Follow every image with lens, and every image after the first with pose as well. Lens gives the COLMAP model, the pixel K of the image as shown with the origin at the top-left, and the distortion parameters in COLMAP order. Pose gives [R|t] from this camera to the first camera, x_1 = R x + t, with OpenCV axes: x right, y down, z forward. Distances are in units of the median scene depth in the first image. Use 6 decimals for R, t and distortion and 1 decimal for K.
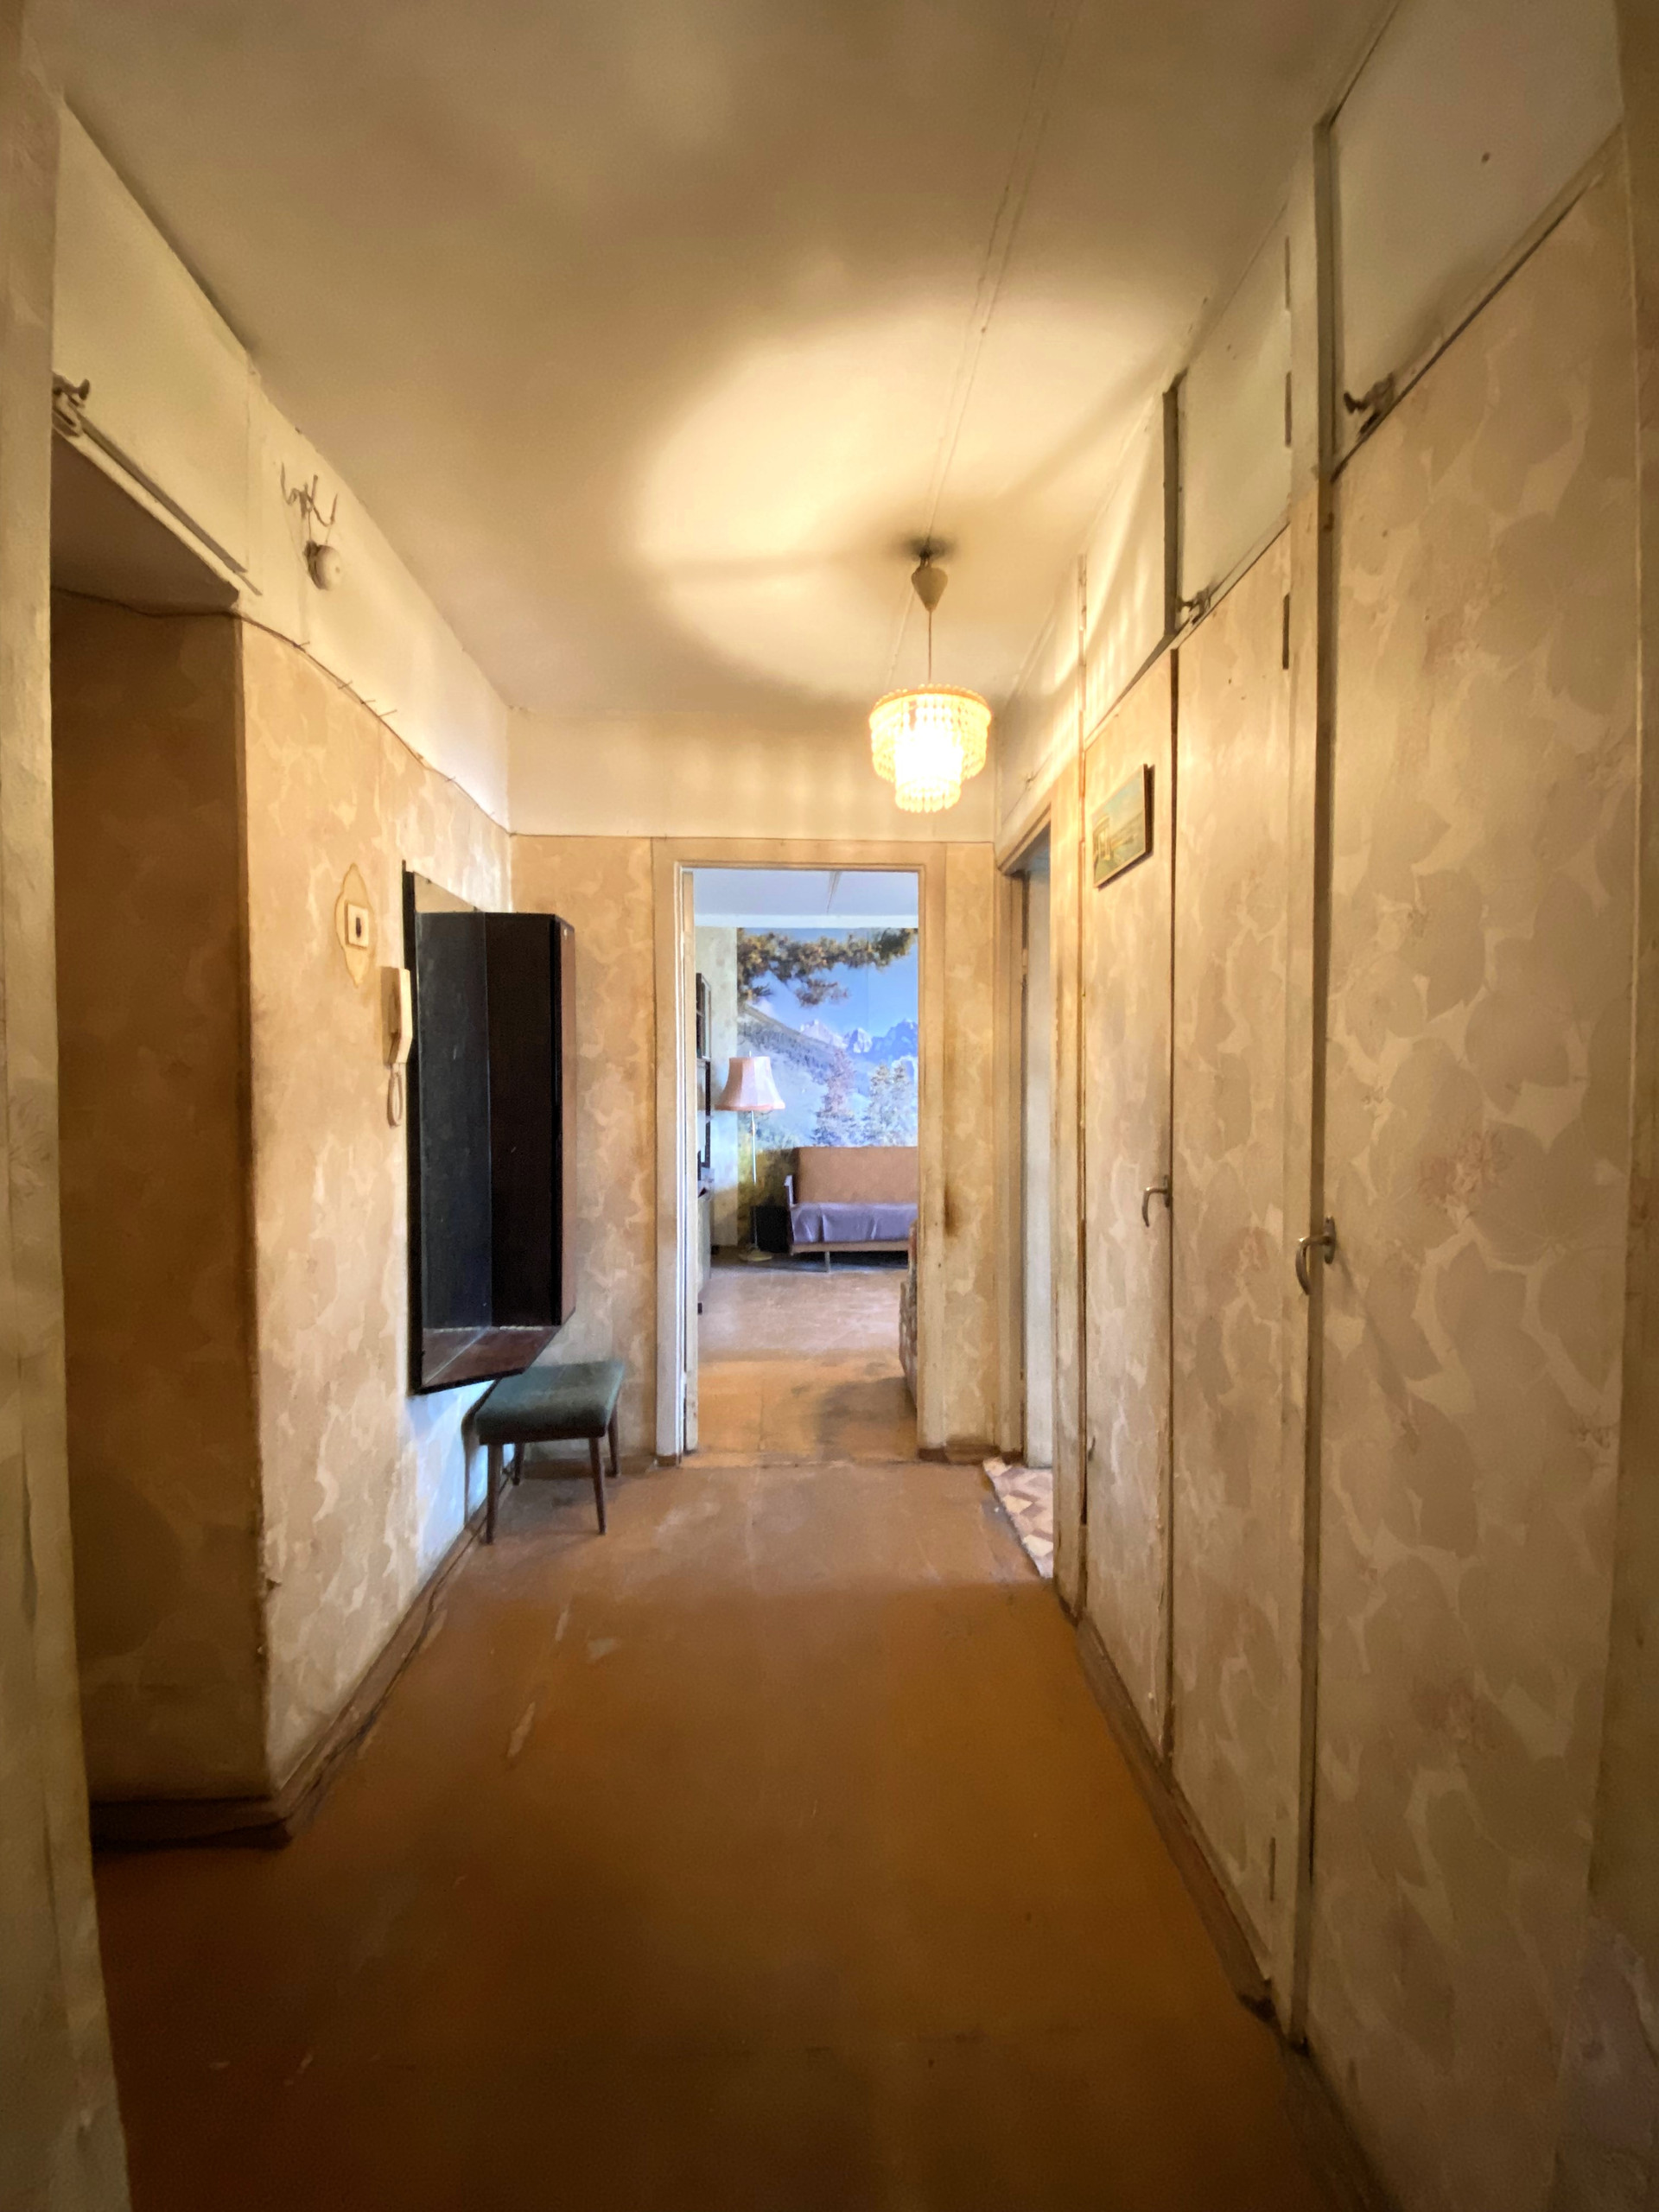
lens RADIAL K [[908.9, 0, 829.5], [0, 908.9, 1106.0], [0, 0, 1]] dist [0.017839, -0.017512]
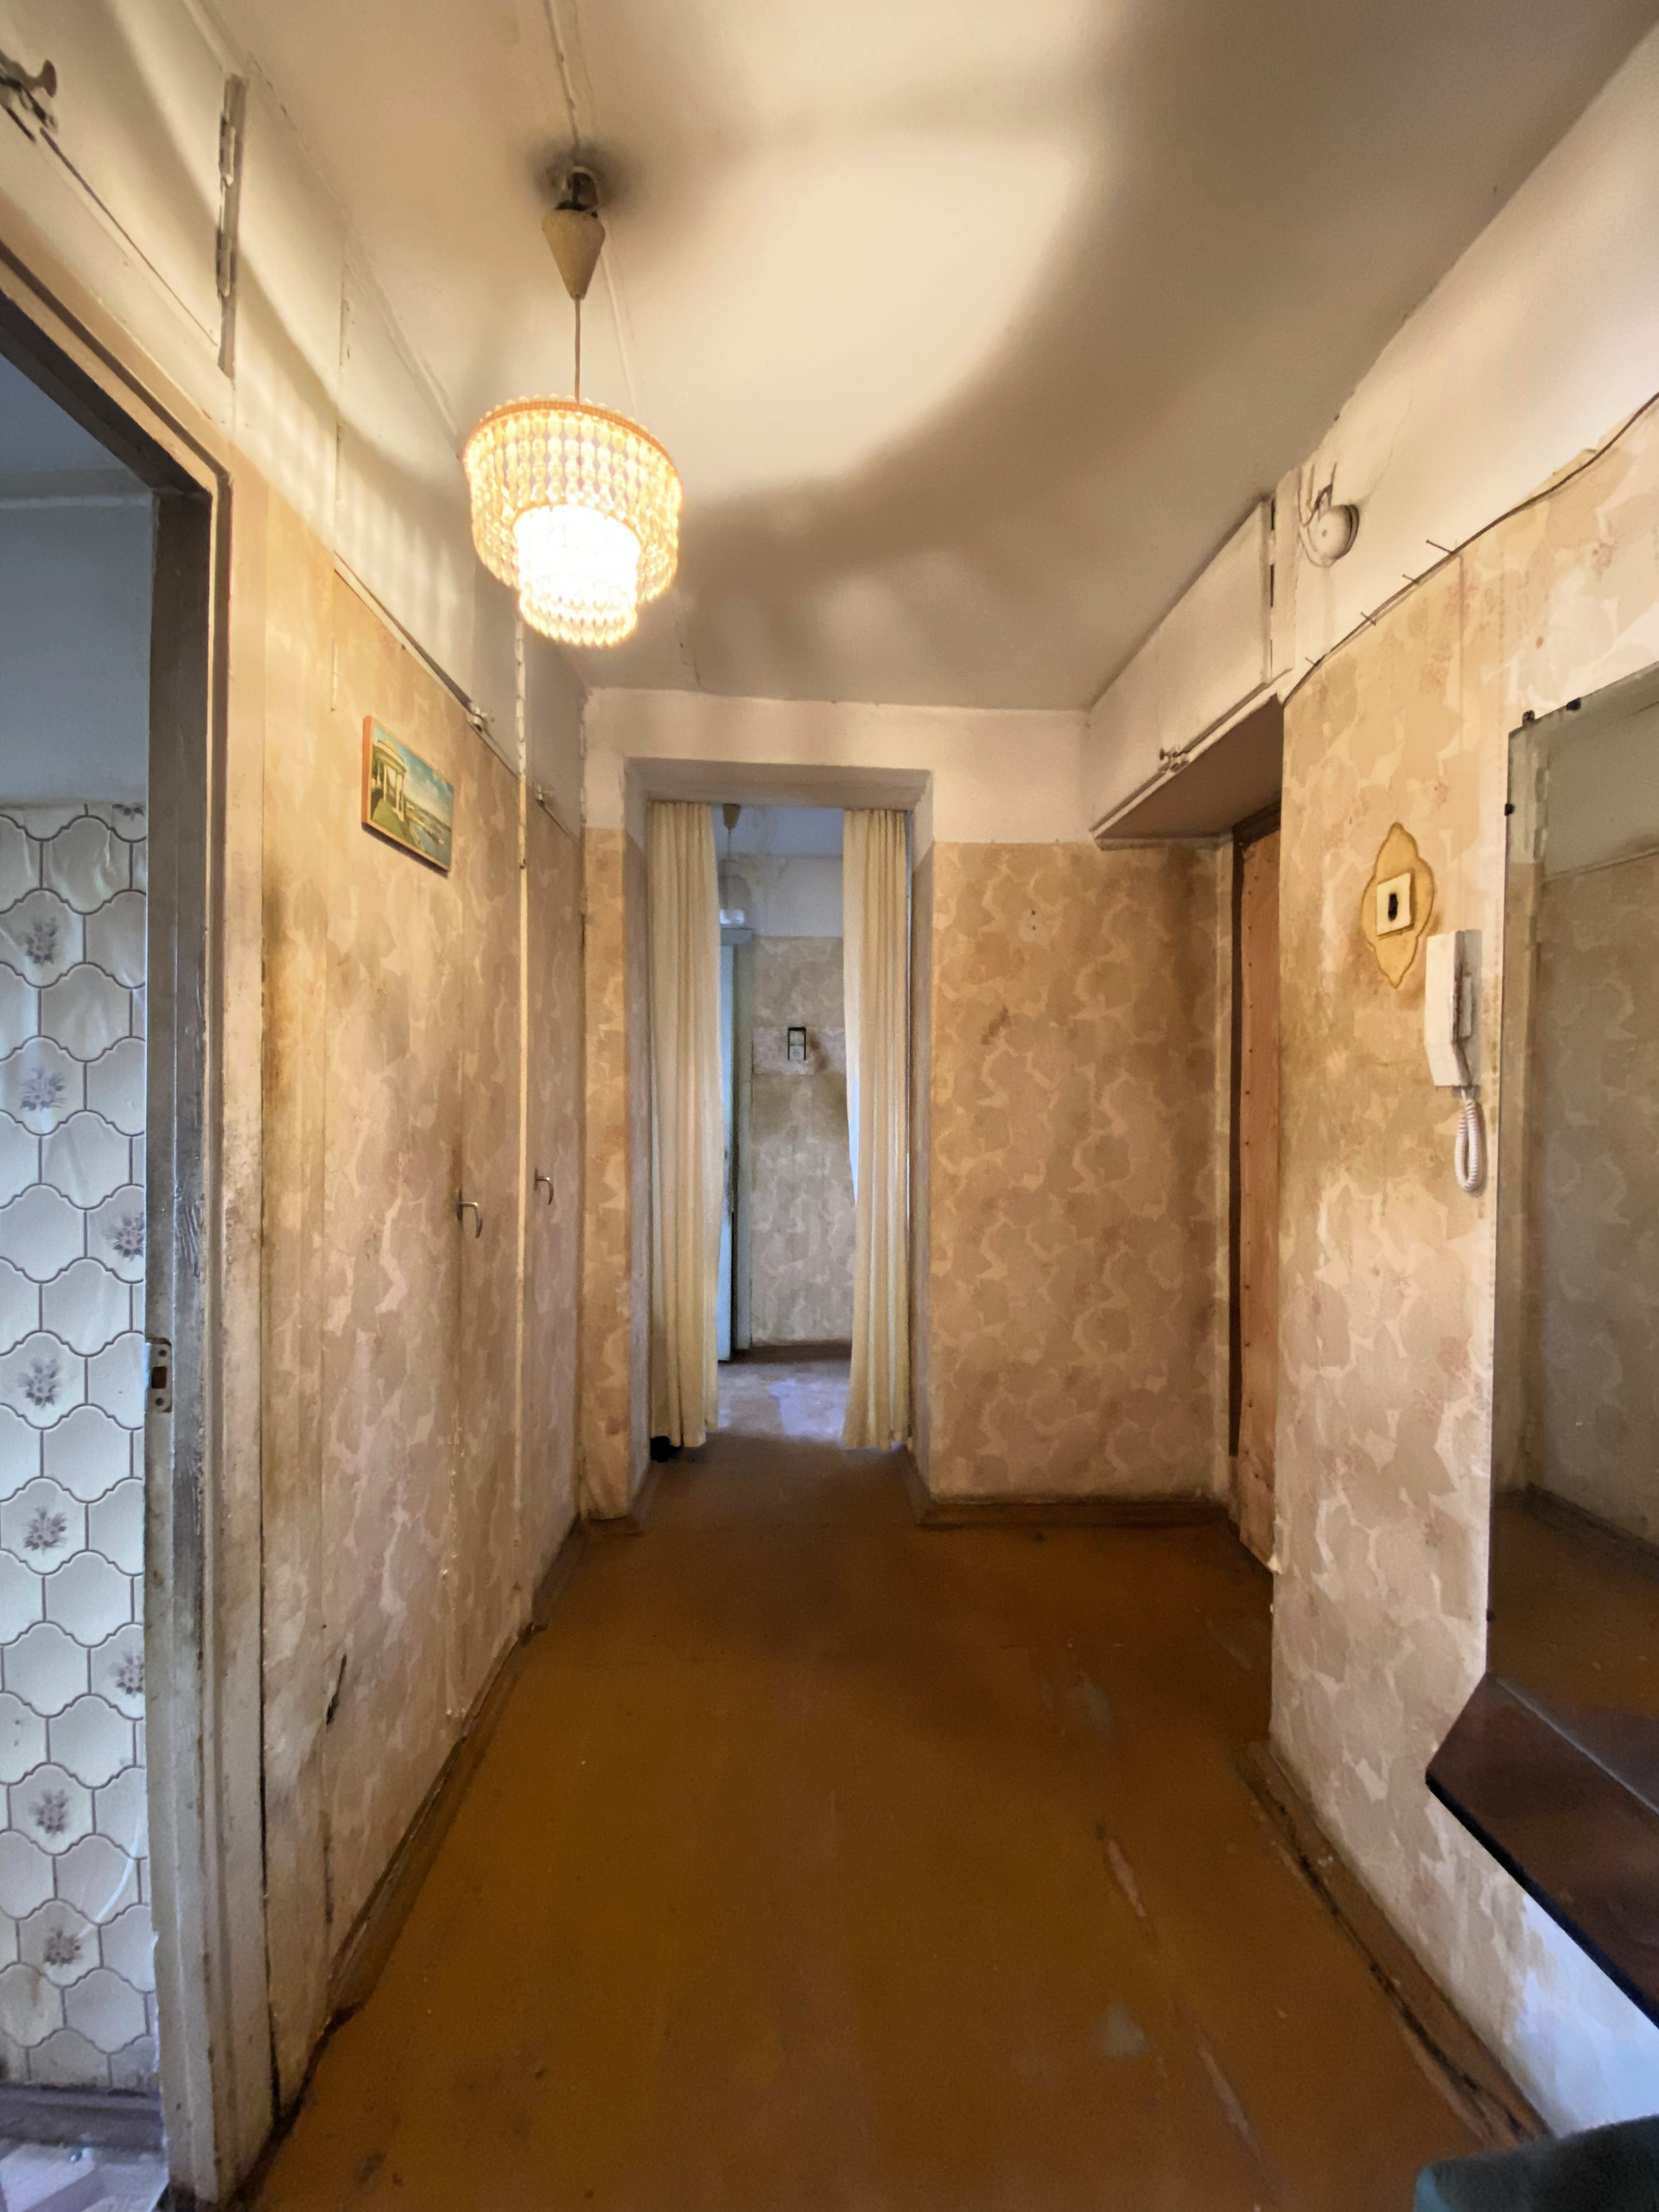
lens RADIAL K [[908.9, 0, 829.5], [0, 908.9, 1106.0], [0, 0, 1]] dist [0.017839, -0.017512]
pose [[-0.999951, -0.006375, 0.007562, -0.067253], [-0.006080, 0.999244, 0.038411, -0.062791], [-0.007801, 0.038363, -0.999233, 1.901238]]
